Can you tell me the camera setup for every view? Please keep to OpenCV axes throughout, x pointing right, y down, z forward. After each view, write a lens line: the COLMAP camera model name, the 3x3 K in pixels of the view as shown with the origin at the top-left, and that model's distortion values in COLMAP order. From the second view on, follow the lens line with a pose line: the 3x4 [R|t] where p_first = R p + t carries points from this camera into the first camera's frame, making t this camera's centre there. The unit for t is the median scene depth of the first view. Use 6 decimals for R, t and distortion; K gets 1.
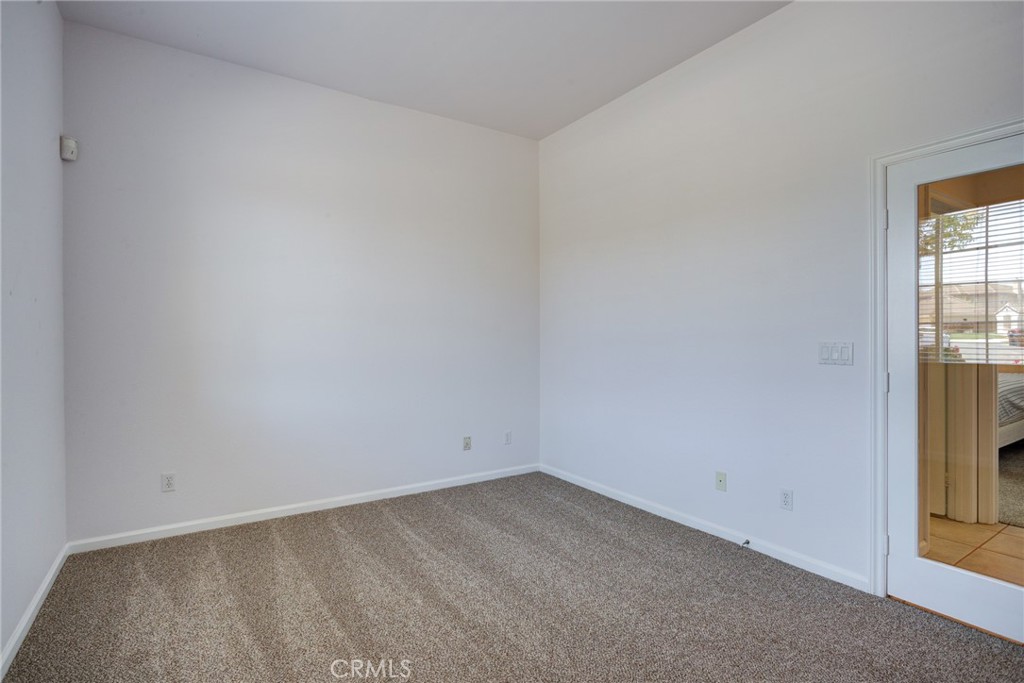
lens RADIAL K [[502.1, 0, 513.0], [0, 502.1, 341.8], [0, 0, 1]] dist [-0.015504, 0.002235]
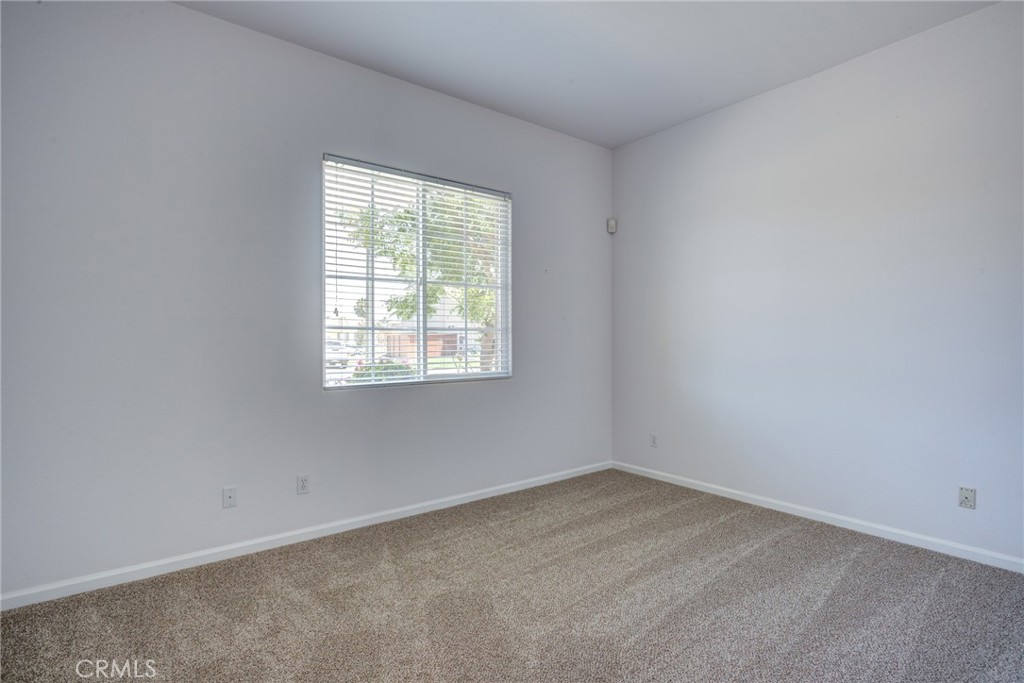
lens RADIAL K [[502.1, 0, 511.4], [0, 502.1, 342.7], [0, 0, 1]] dist [-0.015504, 0.002235]
pose [[0.091629, 0.010401, -0.995739, 0.760821], [-0.006842, 0.999928, 0.009815, -0.008964], [0.995770, 0.005914, 0.091694, 0.505387]]
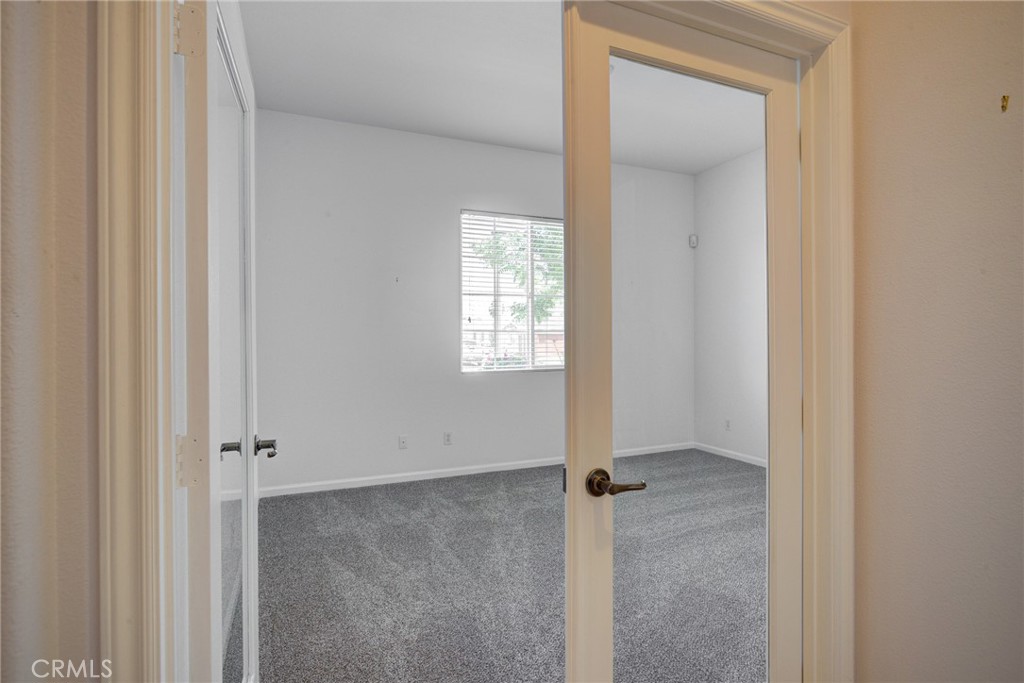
lens RADIAL K [[502.1, 0, 511.9], [0, 502.1, 342.5], [0, 0, 1]] dist [-0.015504, 0.002235]
pose [[-0.165776, 0.010692, -0.986106, 1.172919], [-0.002322, 0.999934, 0.011232, -0.009388], [0.986161, 0.004151, -0.165740, 0.618447]]
